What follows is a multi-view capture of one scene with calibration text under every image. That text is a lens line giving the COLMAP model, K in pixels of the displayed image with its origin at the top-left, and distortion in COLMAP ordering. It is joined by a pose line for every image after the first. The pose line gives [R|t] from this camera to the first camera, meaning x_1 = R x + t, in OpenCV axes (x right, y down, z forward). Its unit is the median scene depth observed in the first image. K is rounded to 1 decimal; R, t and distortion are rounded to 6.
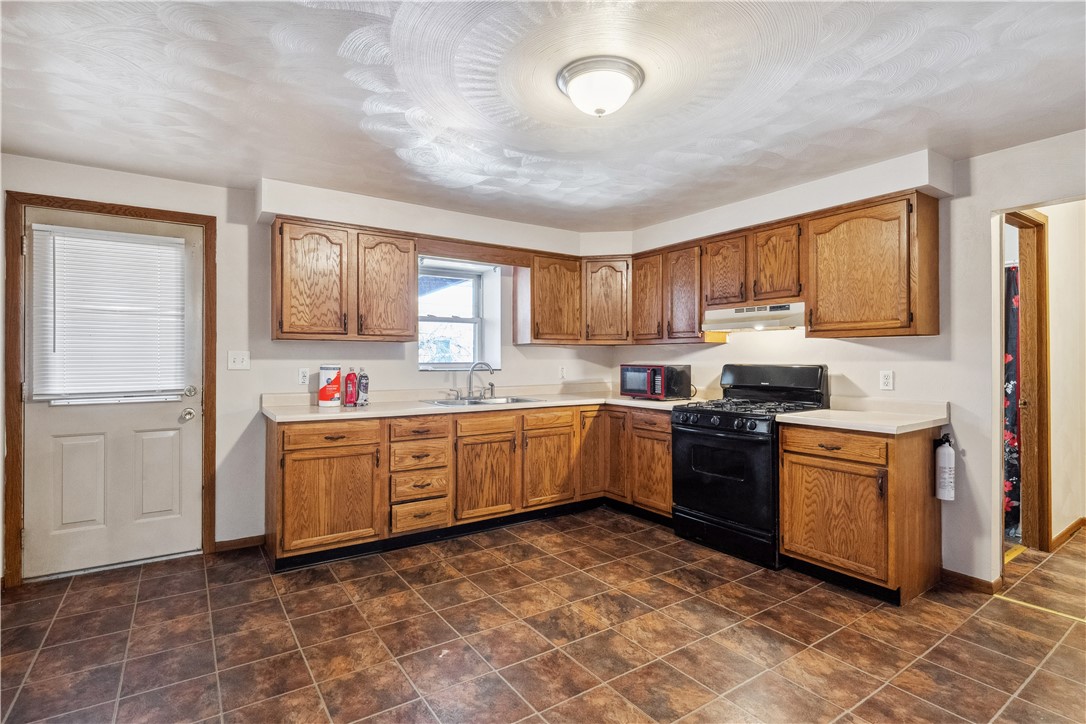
lens RADIAL K [[525.0, 0, 533.5], [0, 525.0, 357.1], [0, 0, 1]] dist [0.002137, 0.000351]
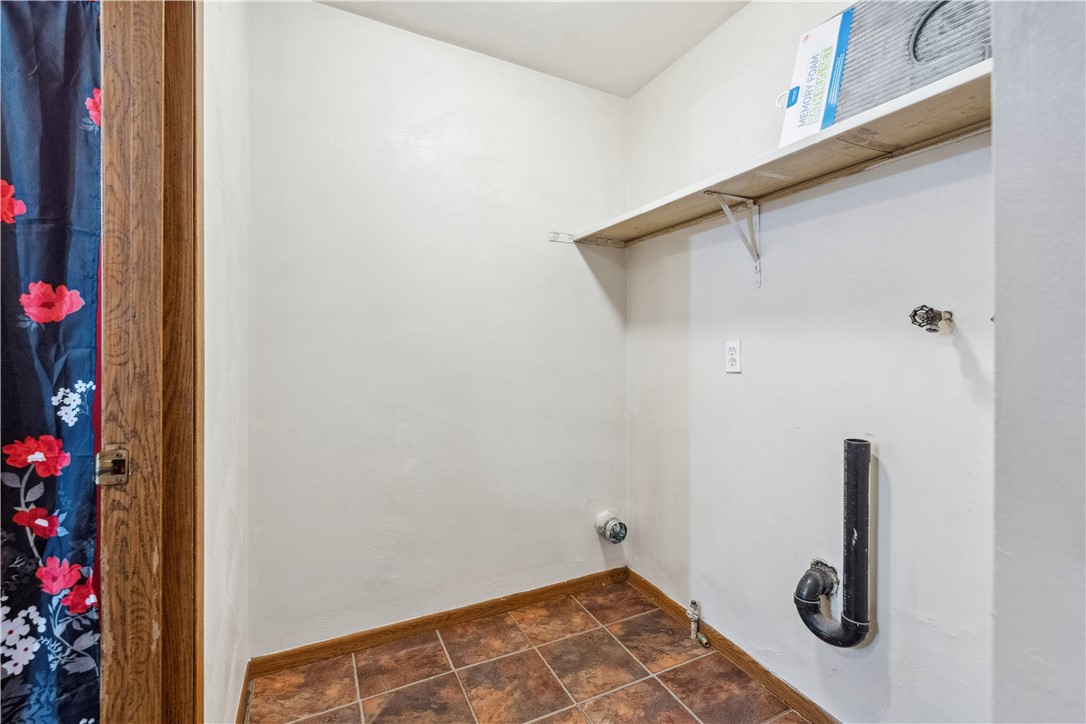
lens RADIAL K [[473.1, 0, 543.3], [0, 473.1, 356.6], [0, 0, 1]] dist [0.004953, -0.000207]
pose [[0.119628, 0.002298, 0.992816, 0.726049], [-0.008019, 0.999967, -0.001349, 0.032077], [-0.992786, -0.007800, 0.119642, 0.763607]]
